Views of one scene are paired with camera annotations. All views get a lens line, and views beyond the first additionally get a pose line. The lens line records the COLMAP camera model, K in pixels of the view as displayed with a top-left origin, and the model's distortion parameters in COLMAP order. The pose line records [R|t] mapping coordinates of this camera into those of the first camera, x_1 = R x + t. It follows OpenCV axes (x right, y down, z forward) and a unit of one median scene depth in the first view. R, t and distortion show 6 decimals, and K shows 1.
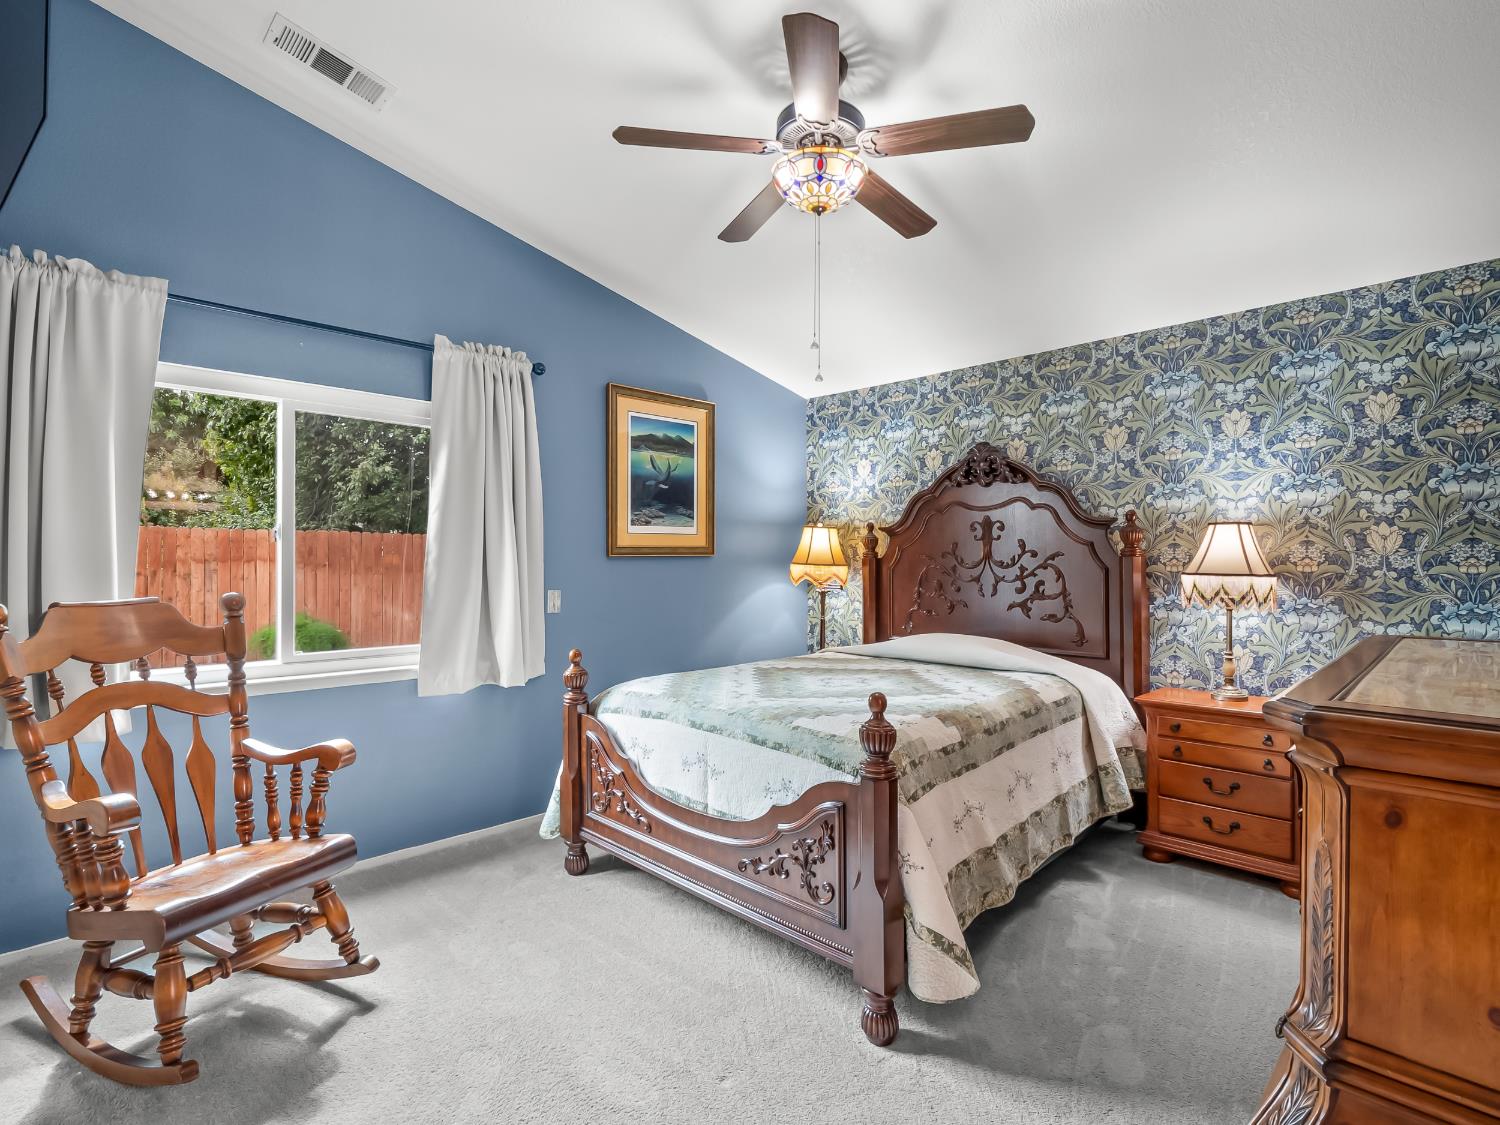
lens RADIAL K [[743.0, 0, 753.2], [0, 743.0, 558.9], [0, 0, 1]] dist [-0.014762, -0.001205]
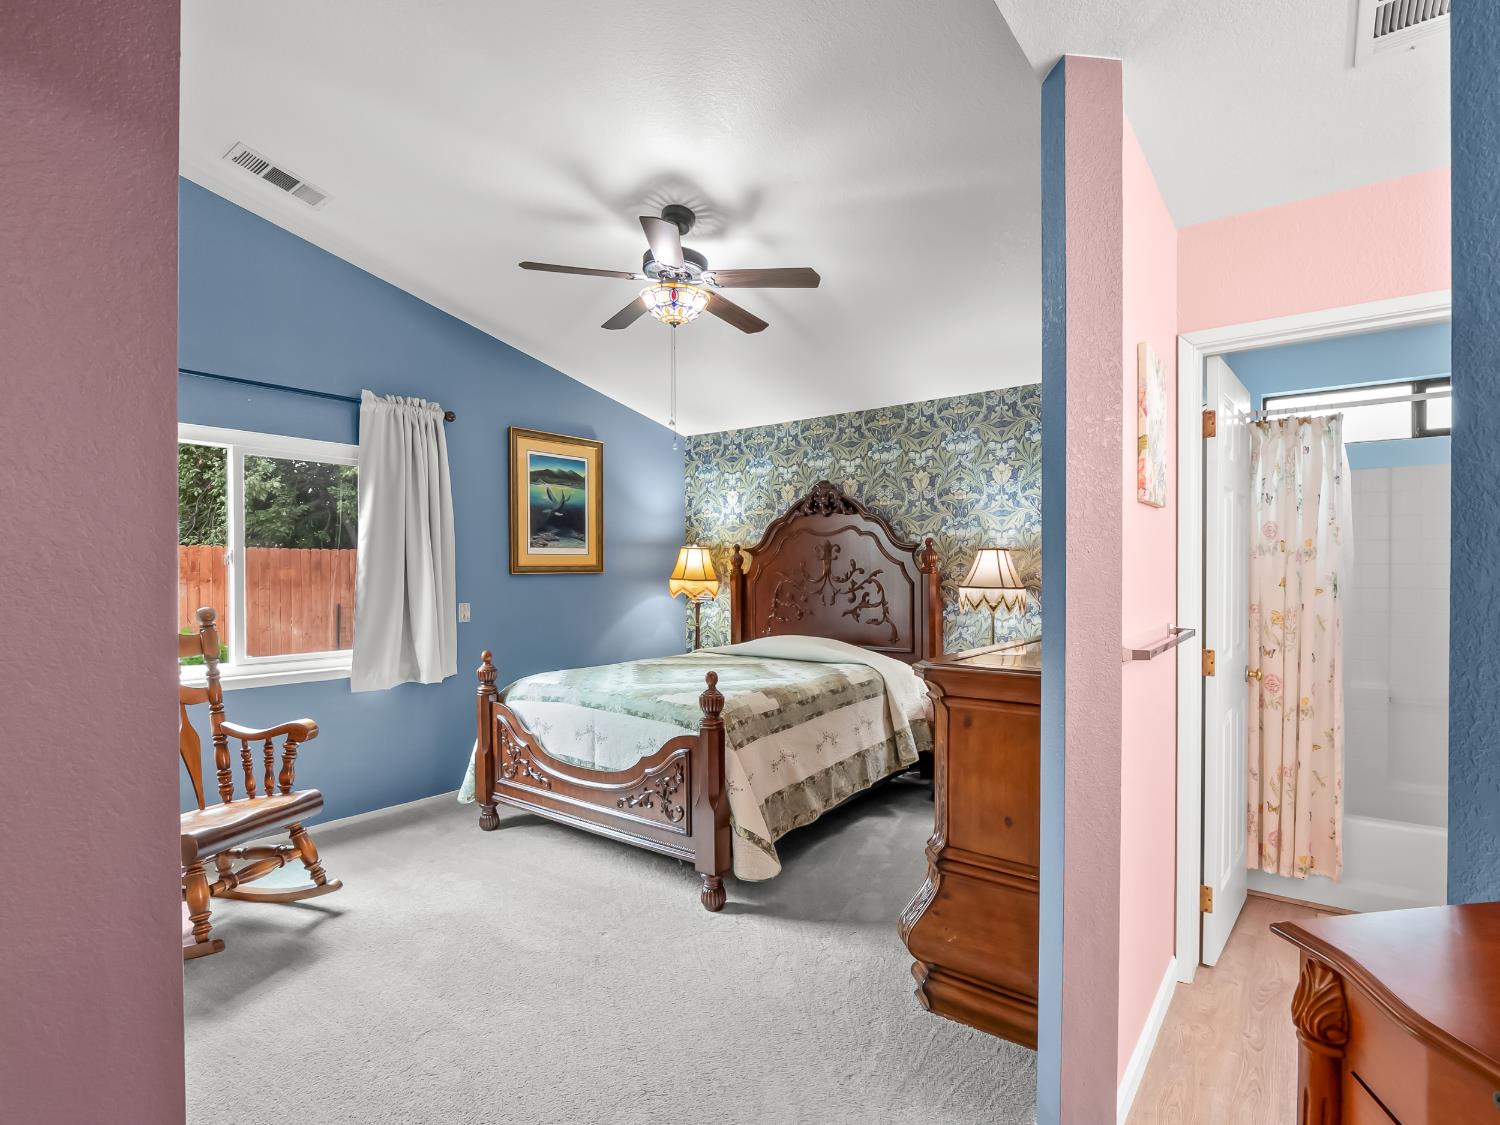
lens RADIAL K [[706.2, 0, 744.4], [0, 706.2, 582.2], [0, 0, 1]] dist [-0.010718, -0.000766]
pose [[0.990521, -0.004131, 0.137297, 0.025883], [0.002124, 0.999889, 0.014758, -0.008881], [-0.137342, -0.014327, 0.990420, -0.227677]]
